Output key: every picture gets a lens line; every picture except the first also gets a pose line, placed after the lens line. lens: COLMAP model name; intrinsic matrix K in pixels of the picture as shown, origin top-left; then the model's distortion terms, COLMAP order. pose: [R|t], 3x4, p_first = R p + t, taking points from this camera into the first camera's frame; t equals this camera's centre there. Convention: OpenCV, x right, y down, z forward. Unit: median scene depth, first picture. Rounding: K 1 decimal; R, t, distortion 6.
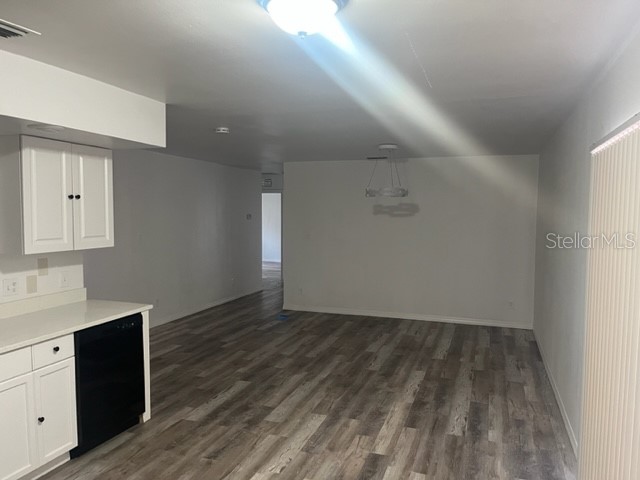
lens RADIAL K [[483.0, 0, 320.0], [0, 483.0, 240.0], [0, 0, 1]] dist [0.008898, 0.001427]
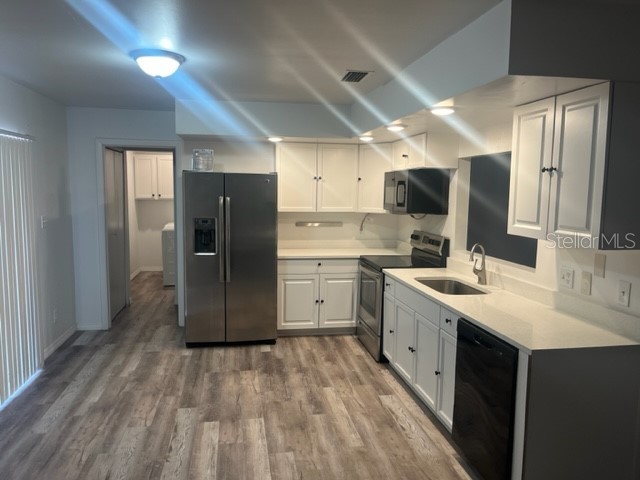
lens RADIAL K [[483.0, 0, 320.0], [0, 483.0, 240.0], [0, 0, 1]] dist [0.008898, 0.001427]
pose [[-0.868688, 0.036951, -0.493979, 0.155567], [-0.048608, 0.986043, 0.159239, -0.075777], [0.492968, 0.162341, -0.854768, 1.354244]]
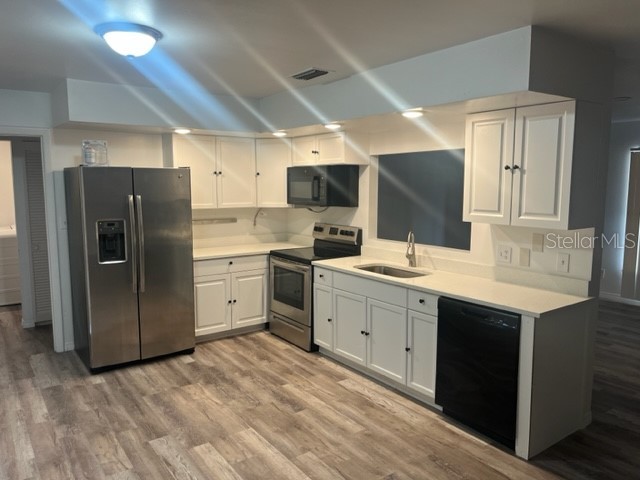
lens RADIAL K [[482.5, 0, 320.0], [0, 482.5, 240.0], [0, 0, 1]] dist [0.048618, -0.080001]
pose [[-0.555815, 0.094770, -0.825887, 0.424820], [-0.056241, 0.986918, 0.151098, -0.064915], [0.829402, 0.130431, -0.543213, 1.110538]]
